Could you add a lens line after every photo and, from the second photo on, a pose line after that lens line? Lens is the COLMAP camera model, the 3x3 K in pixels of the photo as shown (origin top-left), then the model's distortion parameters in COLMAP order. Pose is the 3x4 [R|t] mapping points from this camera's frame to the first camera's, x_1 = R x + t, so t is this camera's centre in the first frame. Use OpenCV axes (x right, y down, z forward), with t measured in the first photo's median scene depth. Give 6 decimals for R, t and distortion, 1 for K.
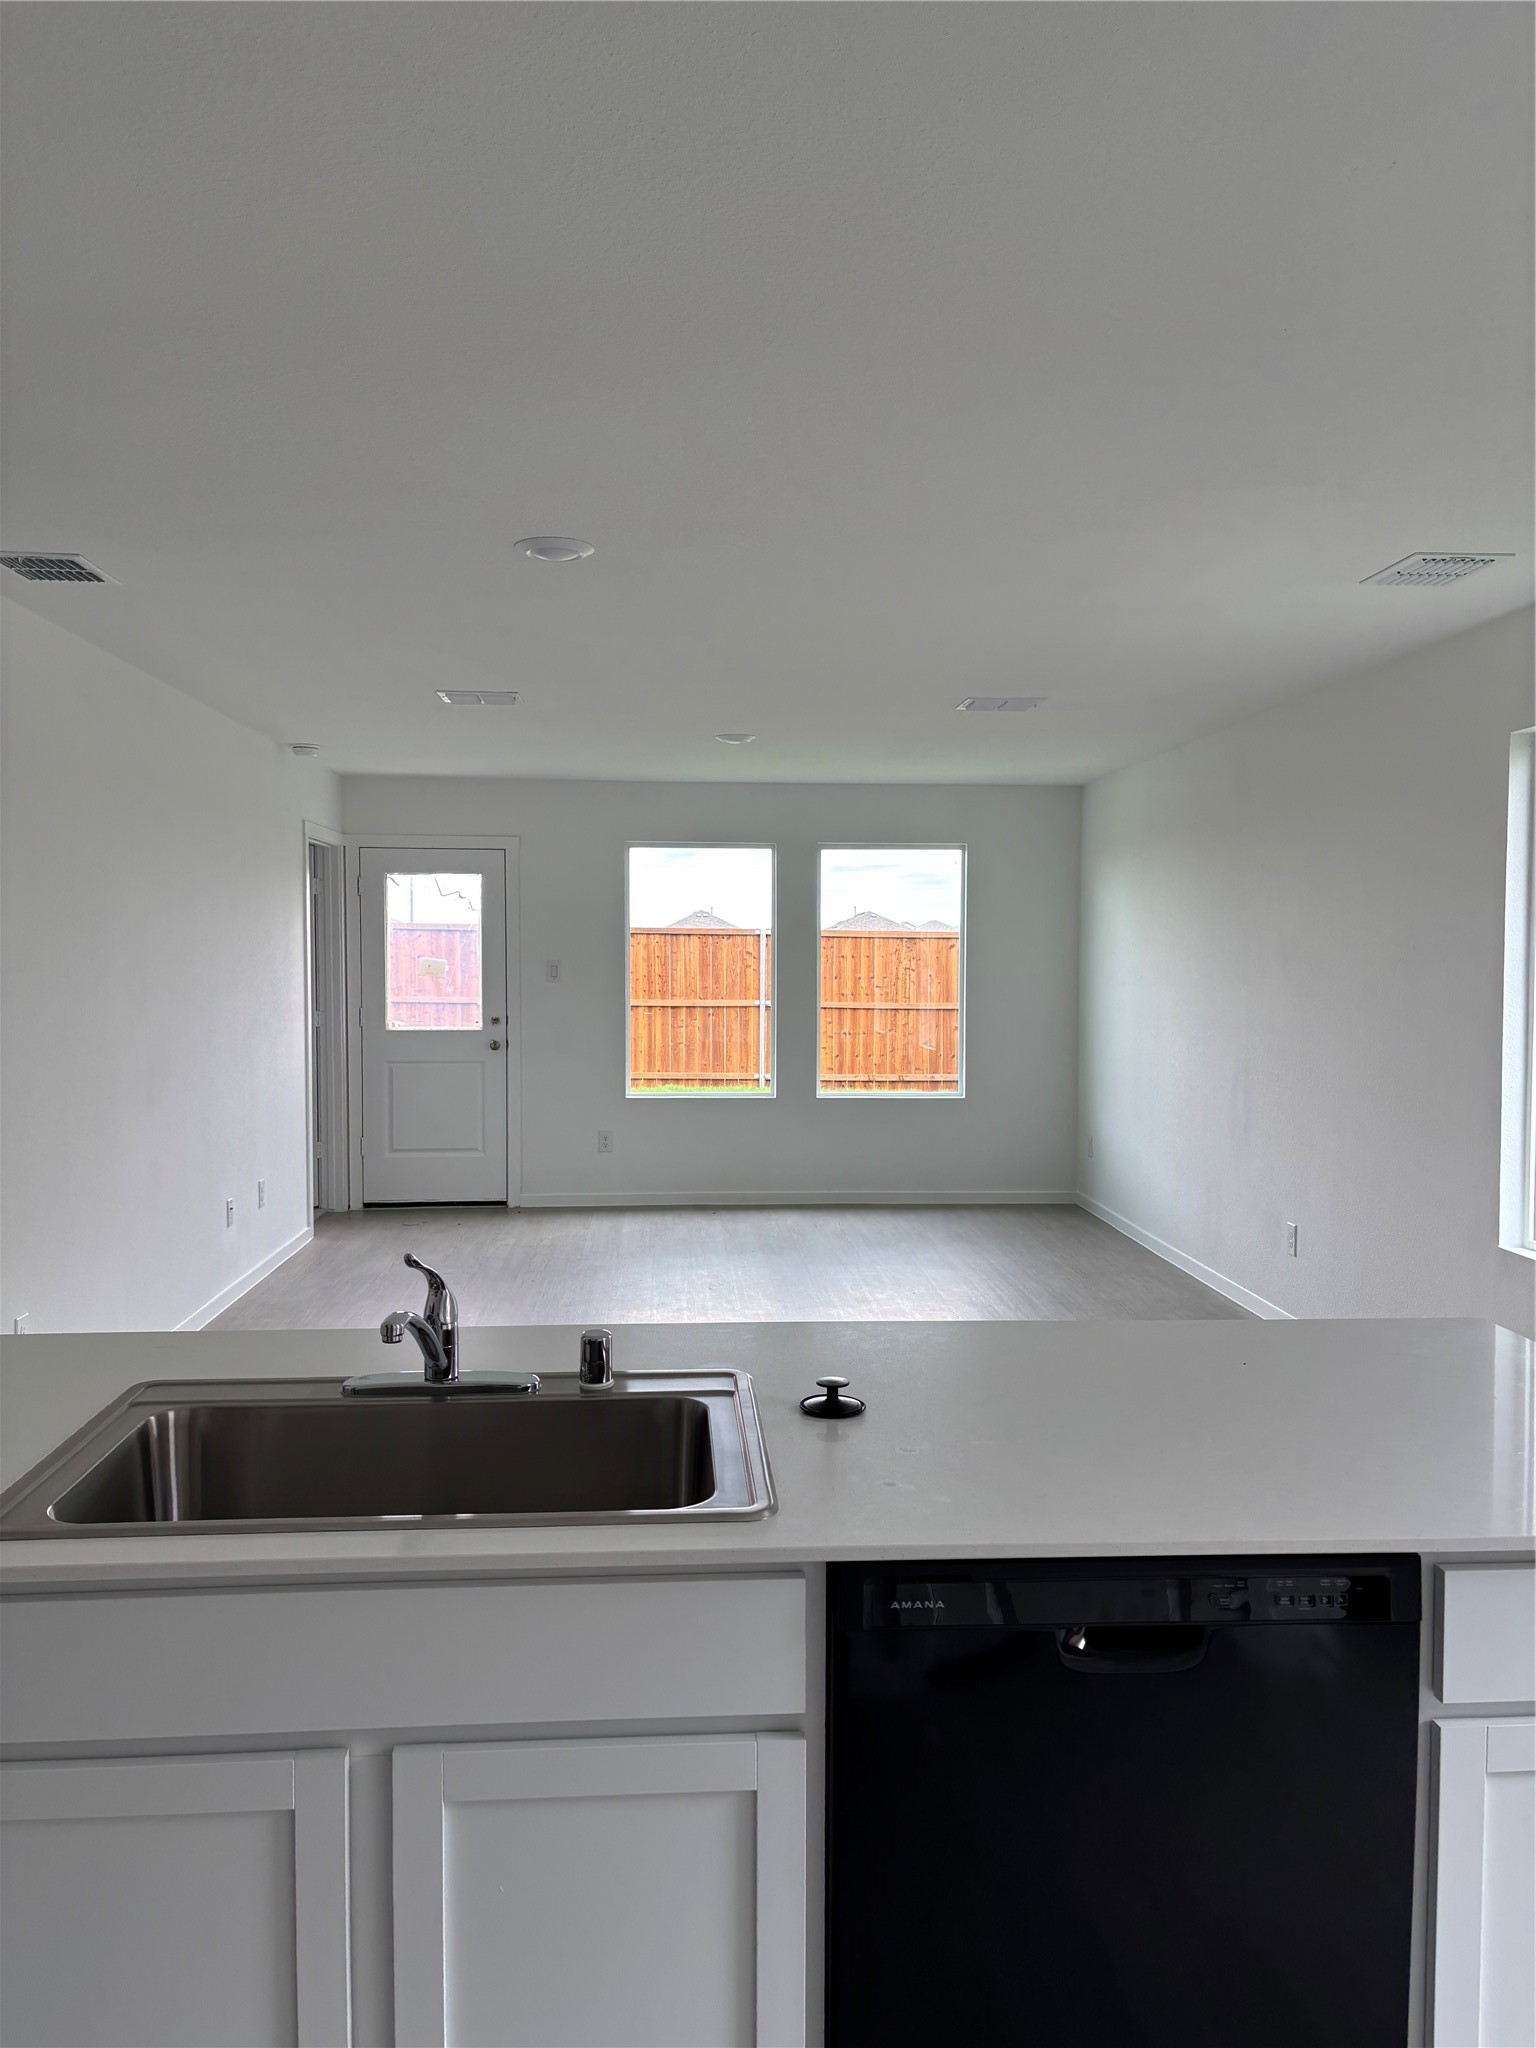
lens RADIAL K [[1536.2, 0, 772.4], [0, 1536.2, 1038.1], [0, 0, 1]] dist [0.040457, -0.048202]
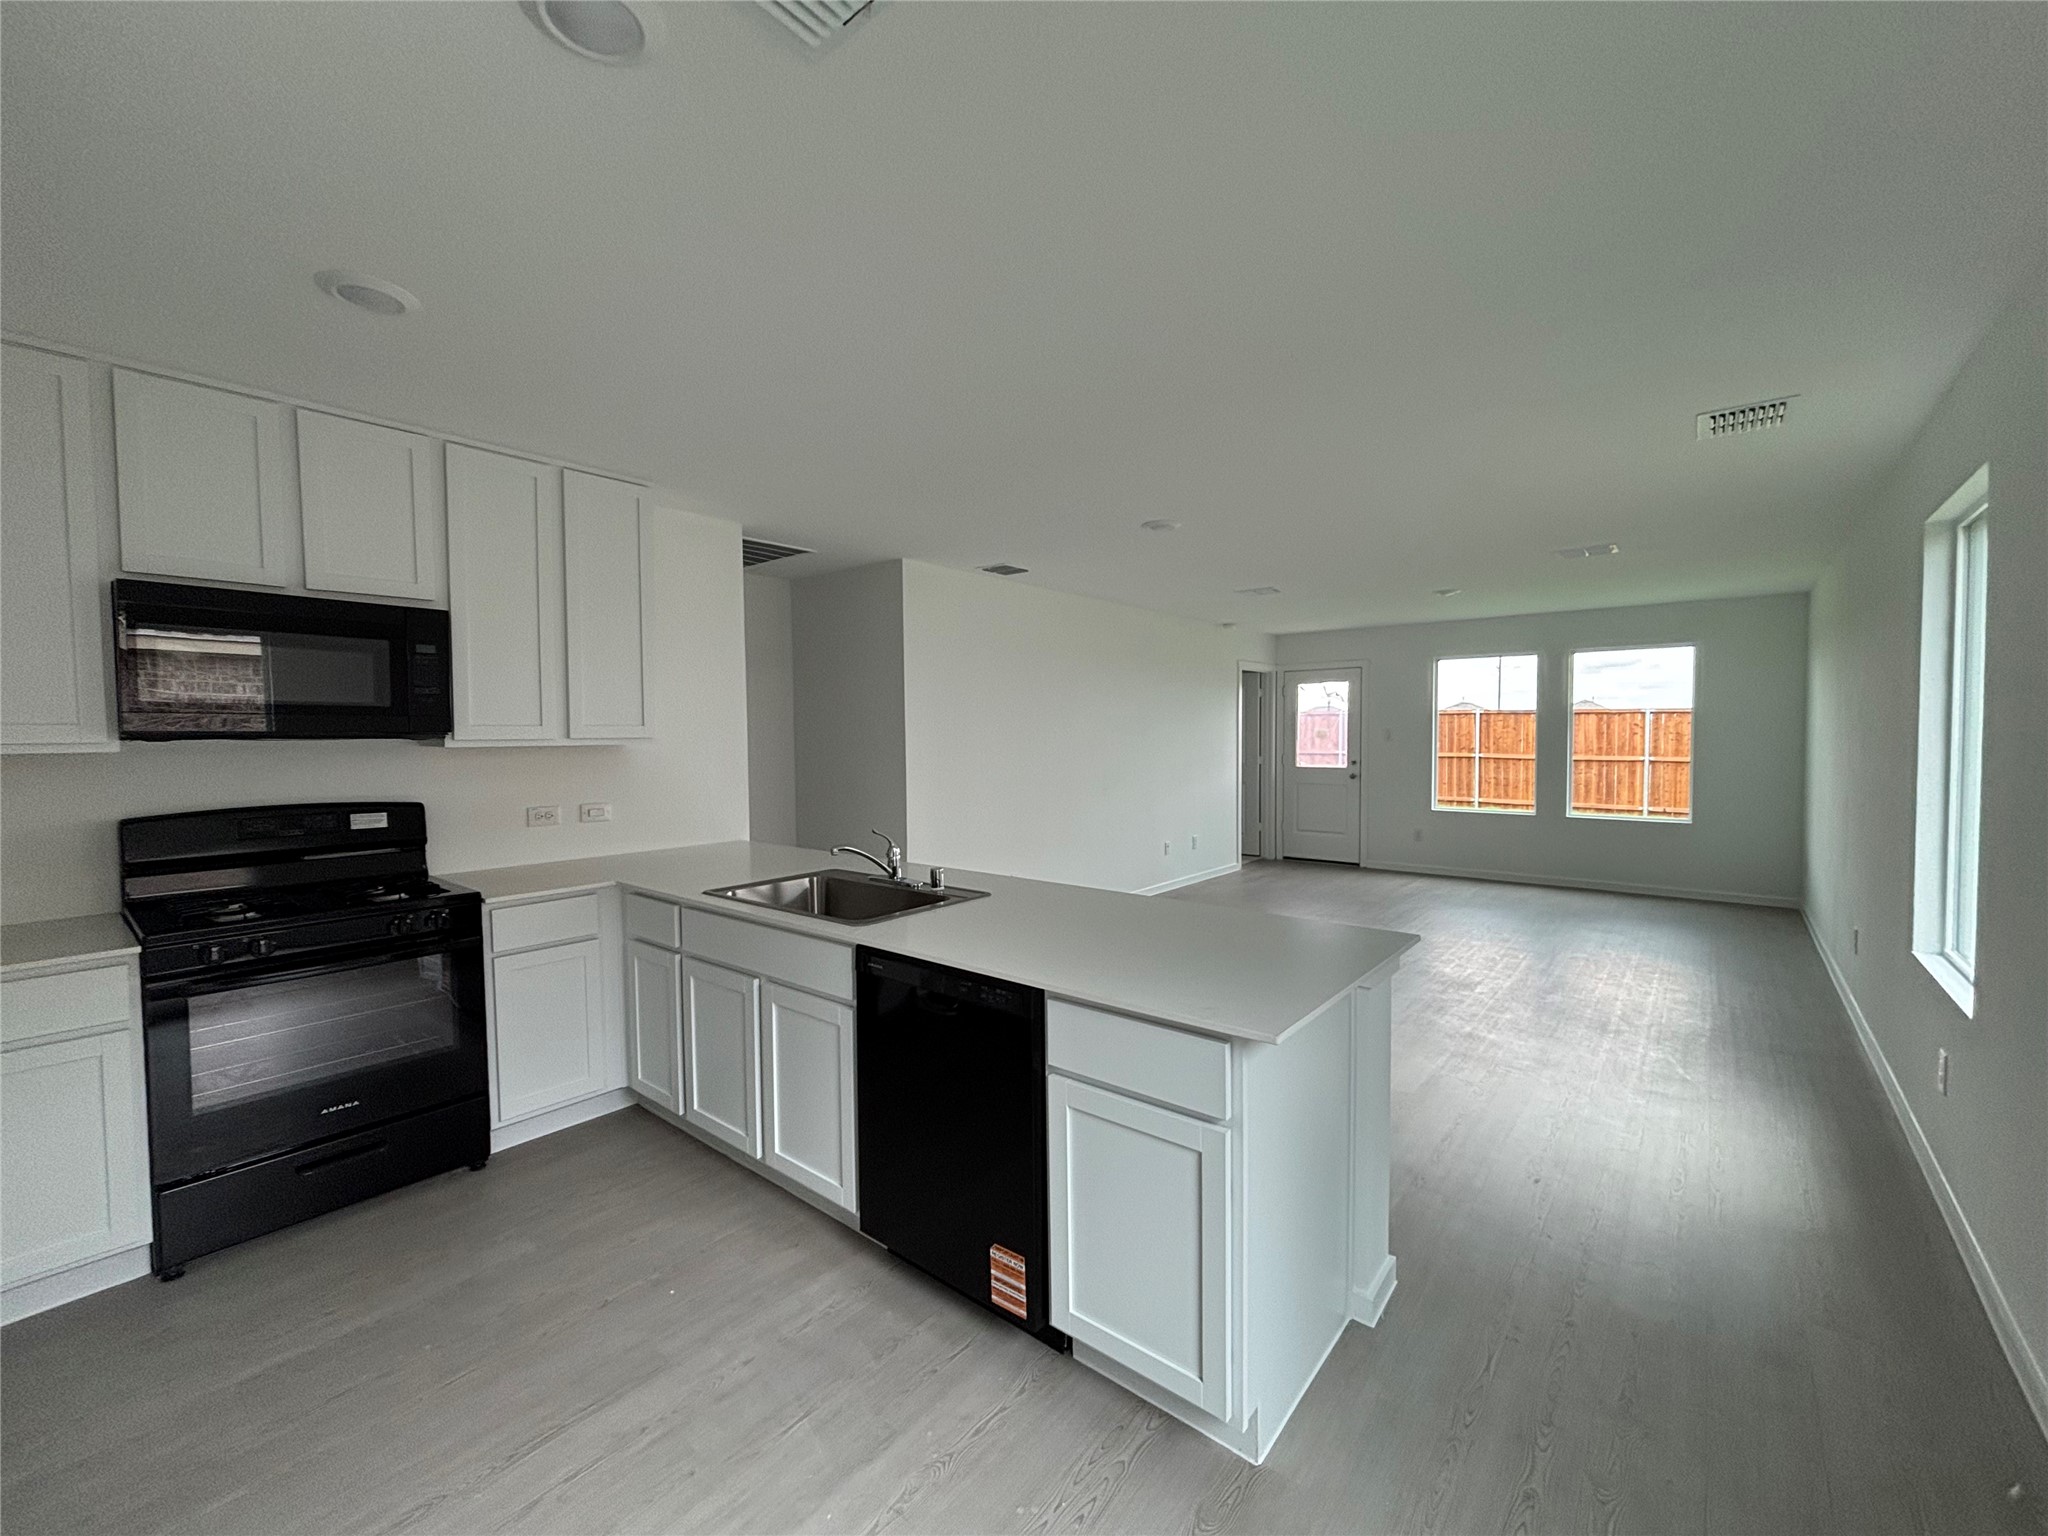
lens RADIAL K [[826.8, 0, 1026.1], [0, 826.8, 757.3], [0, 0, 1]] dist [0.005247, -0.001237]
pose [[0.727073, 0.010480, -0.686480, 0.238060], [-0.027430, 0.999529, -0.013793, 0.007288], [0.686012, 0.028859, 0.727017, 0.034327]]
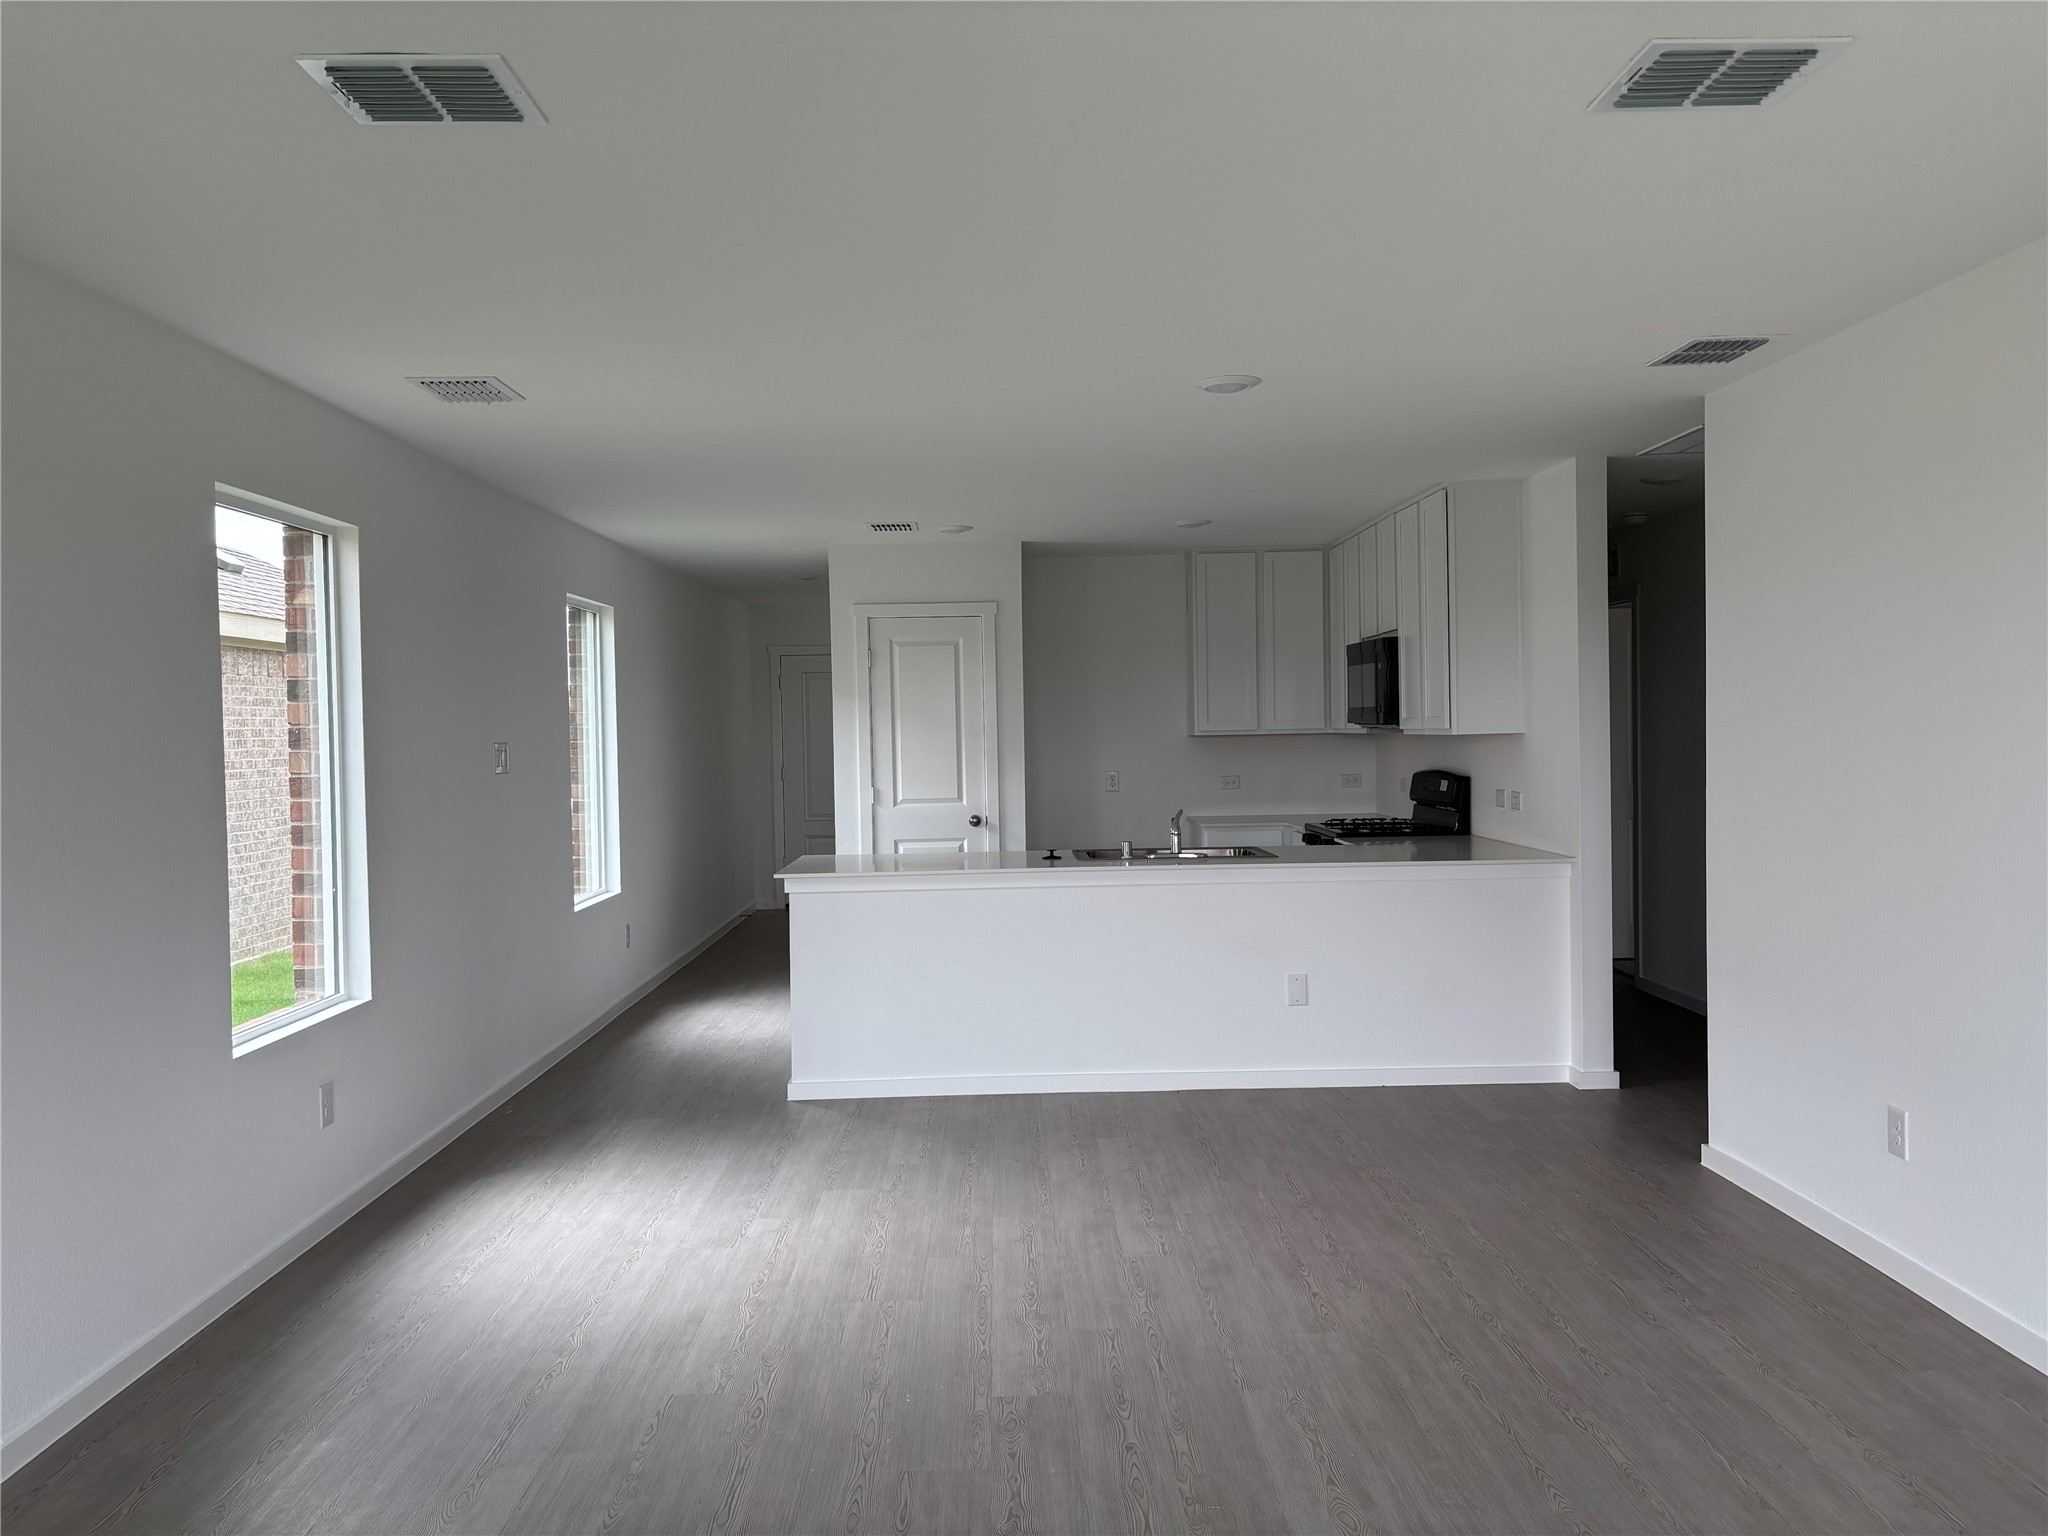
lens RADIAL K [[1536.2, 0, 1020.2], [0, 1536.2, 772.4], [0, 0, 1]] dist [0.040457, -0.048202]
pose [[-0.998670, 0.023686, 0.045793, -0.032032], [0.026941, 0.997052, 0.071843, -0.048885], [-0.043956, 0.072981, -0.996364, 1.143386]]
